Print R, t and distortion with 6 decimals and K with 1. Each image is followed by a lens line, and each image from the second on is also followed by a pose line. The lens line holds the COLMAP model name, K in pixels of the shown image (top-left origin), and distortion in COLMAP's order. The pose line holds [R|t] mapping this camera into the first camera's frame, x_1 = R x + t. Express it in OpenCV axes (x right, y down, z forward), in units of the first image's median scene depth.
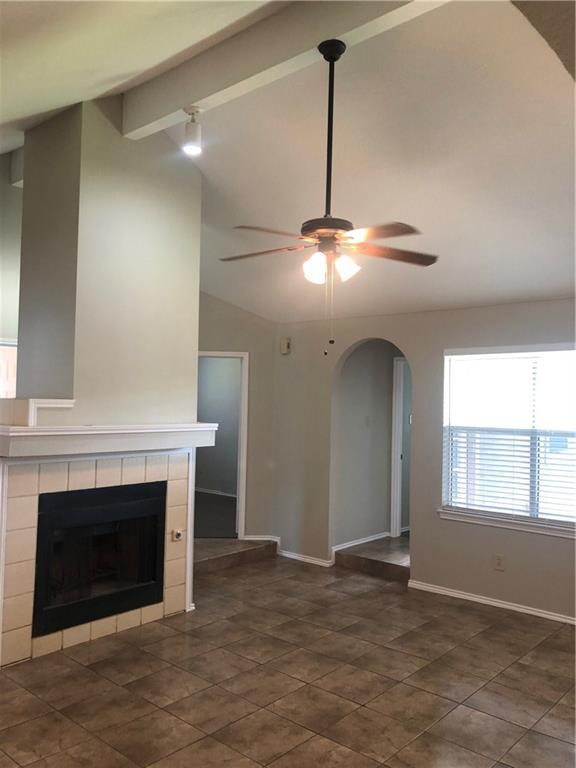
lens RADIAL K [[634.9, 0, 295.3], [0, 634.9, 381.6], [0, 0, 1]] dist [0.027543, -0.019966]
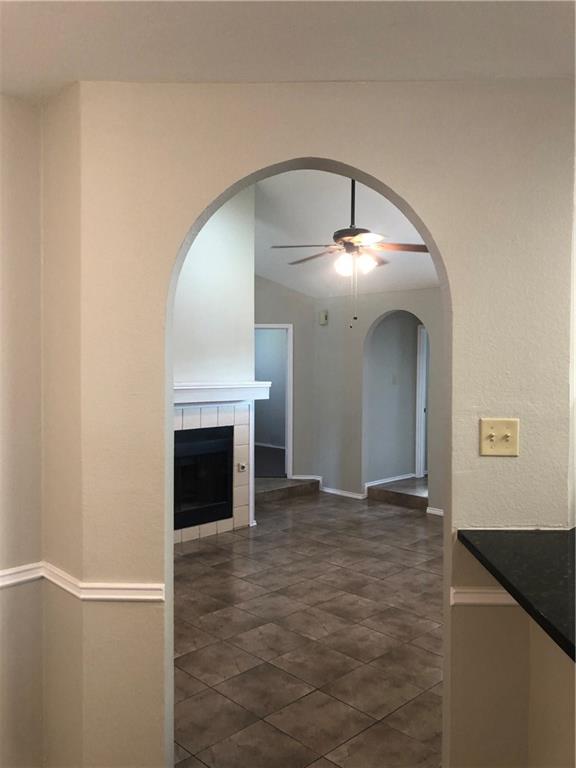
lens RADIAL K [[634.9, 0, 284.5], [0, 634.9, 378.8], [0, 0, 1]] dist [0.027543, -0.019966]
pose [[0.996578, -0.012273, -0.081737, 0.009400], [0.016260, 0.998701, 0.048285, -0.000745], [0.081038, -0.049449, 0.995484, -0.296854]]
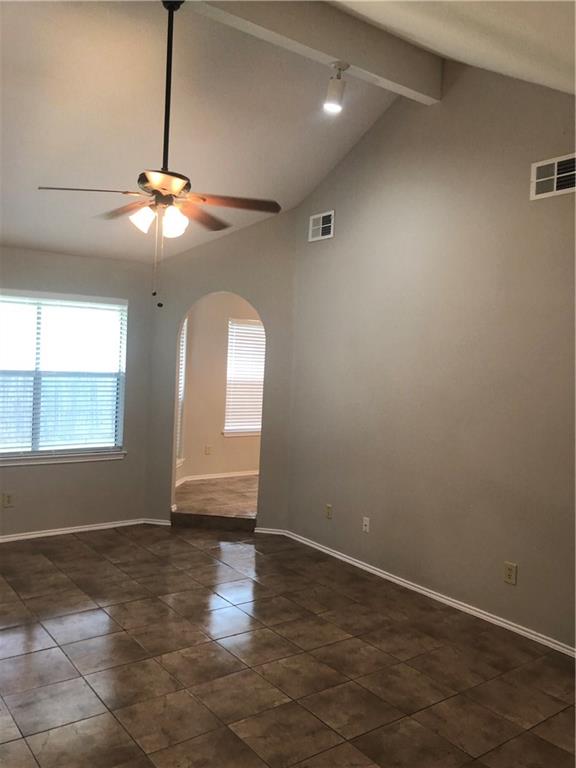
lens RADIAL K [[634.9, 0, 290.2], [0, 634.9, 385.8], [0, 0, 1]] dist [0.027543, -0.019966]
pose [[0.199044, -0.049144, 0.978758, -0.688786], [-0.070375, 0.995447, 0.064293, 0.000951], [-0.977461, -0.081677, 0.194679, 0.424612]]
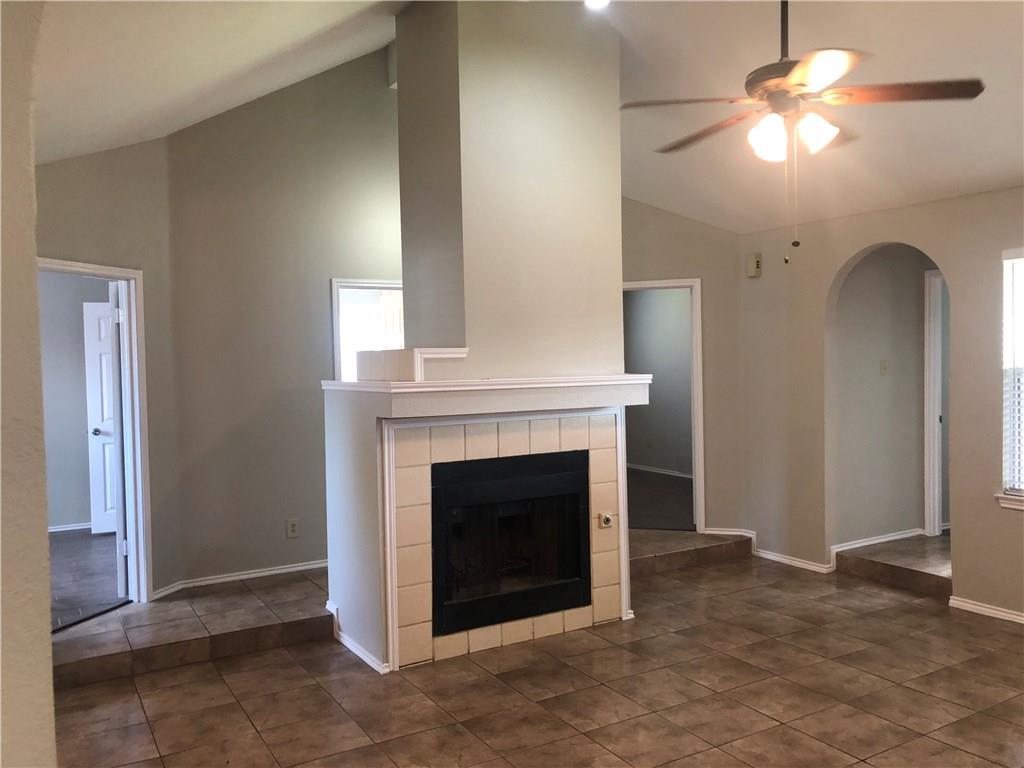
lens RADIAL K [[846.5, 0, 515.1], [0, 846.5, 380.1], [0, 0, 1]] dist [0.027543, -0.019966]
pose [[0.948426, -0.030528, -0.315526, 0.040749], [0.048044, 0.997697, 0.047883, 0.020055], [0.313338, -0.060572, 0.947708, 0.011154]]
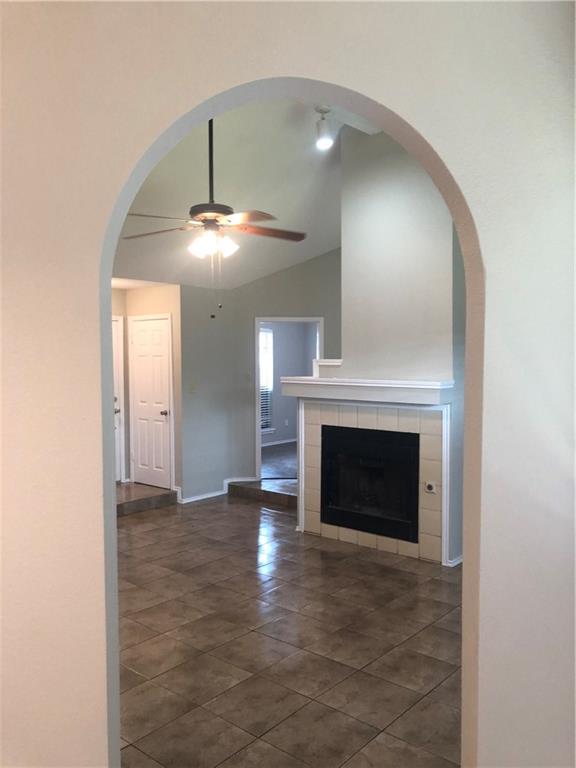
lens RADIAL K [[634.9, 0, 285.9], [0, 634.9, 387.0], [0, 0, 1]] dist [0.027543, -0.019966]
pose [[0.009348, 0.028247, -0.999557, 0.931096], [0.023680, 0.999314, 0.028461, 0.043694], [0.999676, -0.023936, 0.008672, 0.823115]]
